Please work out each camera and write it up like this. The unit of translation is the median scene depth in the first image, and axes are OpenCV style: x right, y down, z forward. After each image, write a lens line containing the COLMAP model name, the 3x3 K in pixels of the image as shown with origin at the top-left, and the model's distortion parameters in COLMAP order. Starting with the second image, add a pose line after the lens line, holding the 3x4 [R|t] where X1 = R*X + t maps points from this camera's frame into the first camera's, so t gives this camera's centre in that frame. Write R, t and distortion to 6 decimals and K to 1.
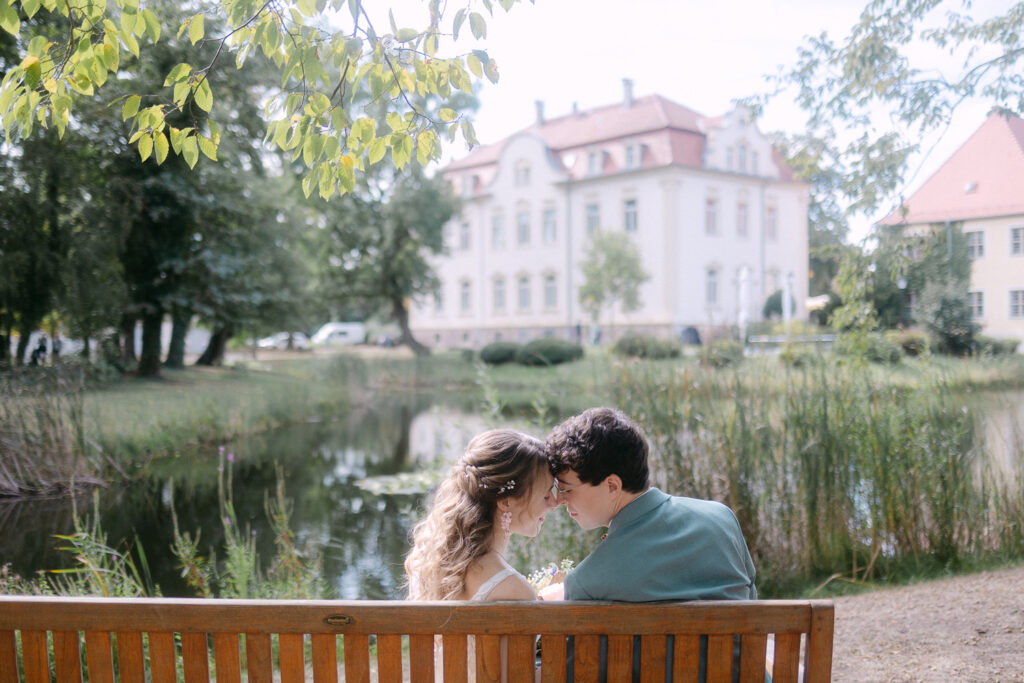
lens RADIAL K [[1057.8, 0, 512.0], [0, 1057.8, 341.5], [0, 0, 1]] dist [0.000512, 0.002220]
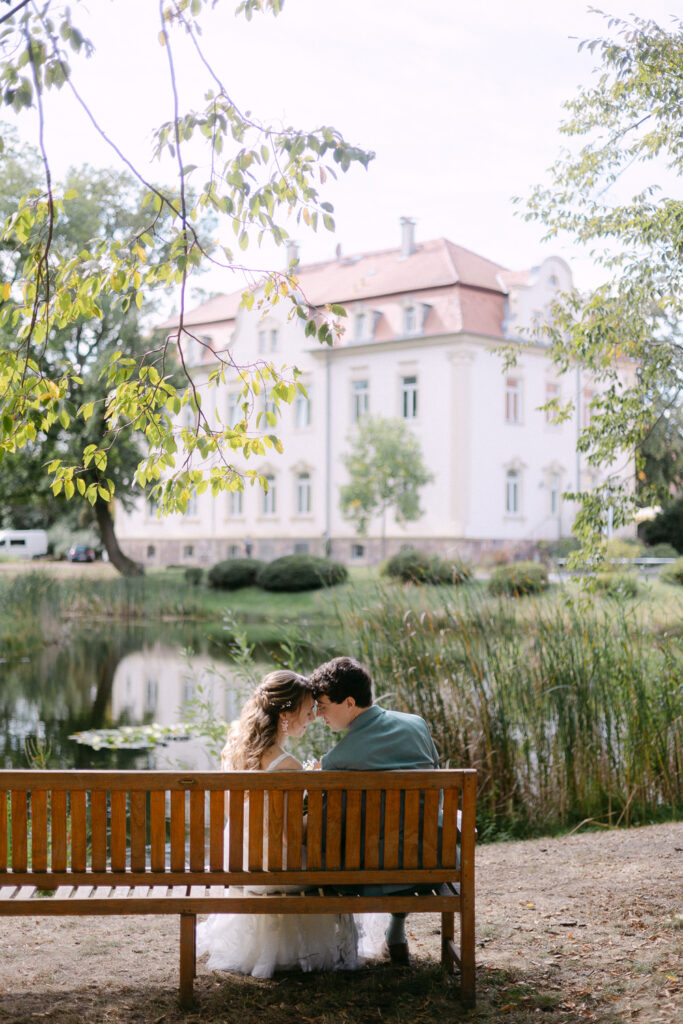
lens RADIAL K [[1529.4, 0, 341.5], [0, 1529.4, 512.0], [0, 0, 1]] dist [-0.130860, 0.017546]
pose [[0.997949, 0.012850, 0.062719, -0.005875], [-0.011324, 0.999632, -0.024635, -0.008388], [-0.063012, 0.023875, 0.997727, -0.111752]]
